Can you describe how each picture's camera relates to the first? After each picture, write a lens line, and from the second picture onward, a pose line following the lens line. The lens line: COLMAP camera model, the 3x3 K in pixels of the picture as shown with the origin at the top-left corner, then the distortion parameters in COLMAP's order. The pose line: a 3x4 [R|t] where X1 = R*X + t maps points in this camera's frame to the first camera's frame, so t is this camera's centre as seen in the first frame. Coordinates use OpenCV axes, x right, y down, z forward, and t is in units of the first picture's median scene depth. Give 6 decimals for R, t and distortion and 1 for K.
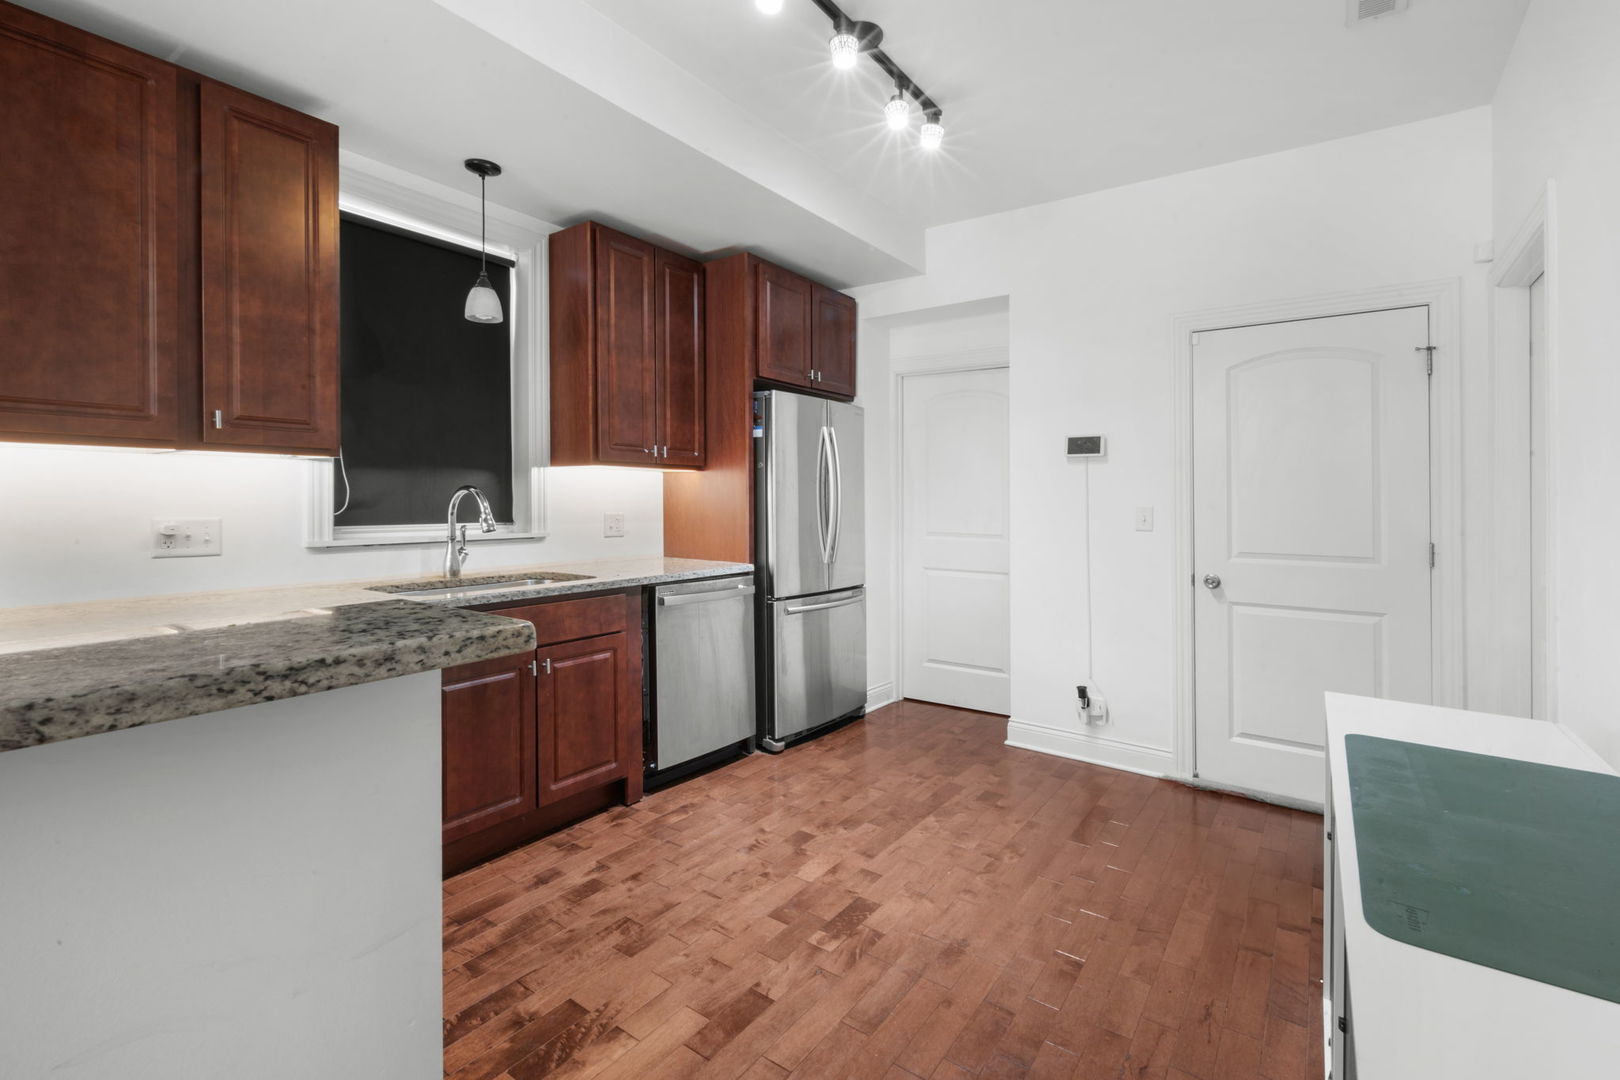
lens RADIAL K [[726.0, 0, 812.4], [0, 726.0, 496.2], [0, 0, 1]] dist [-0.000081, -0.000145]
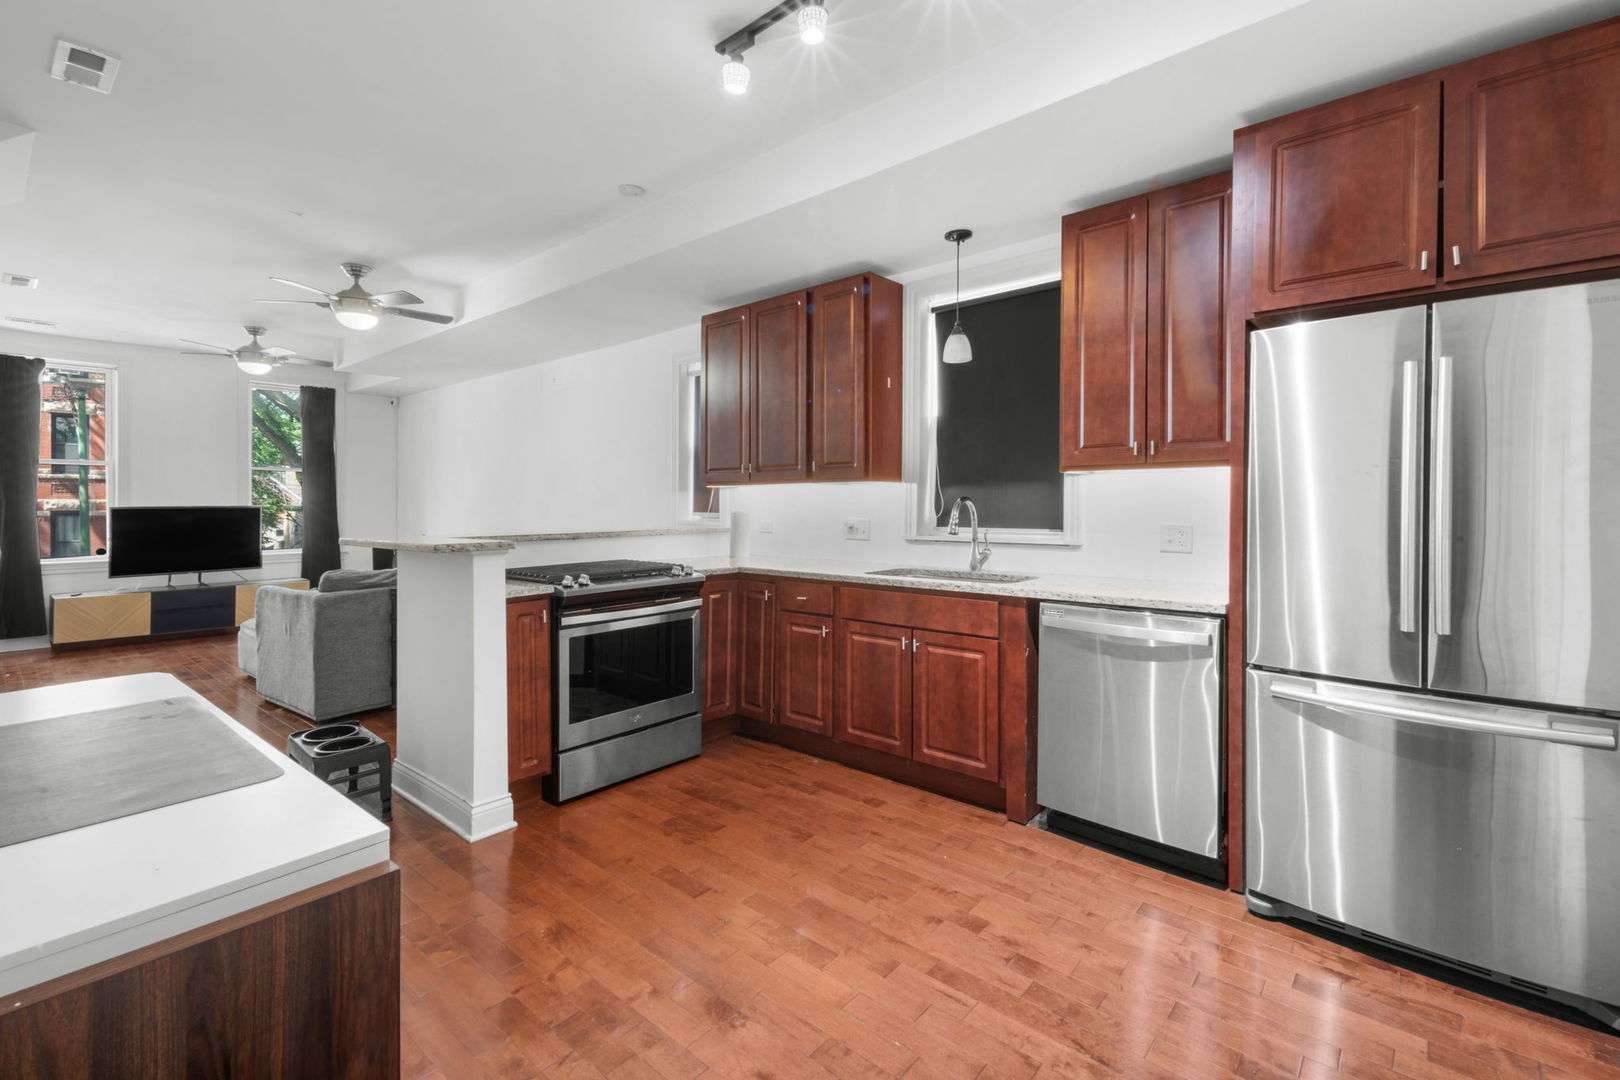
lens RADIAL K [[721.1, 0, 813.3], [0, 721.1, 520.1], [0, 0, 1]] dist [0.002896, -0.000001]
pose [[-0.105902, 0.008114, -0.994343, 0.791706], [0.000940, 0.999967, 0.008060, 0.015194], [0.994376, -0.000081, -0.105907, 0.900908]]
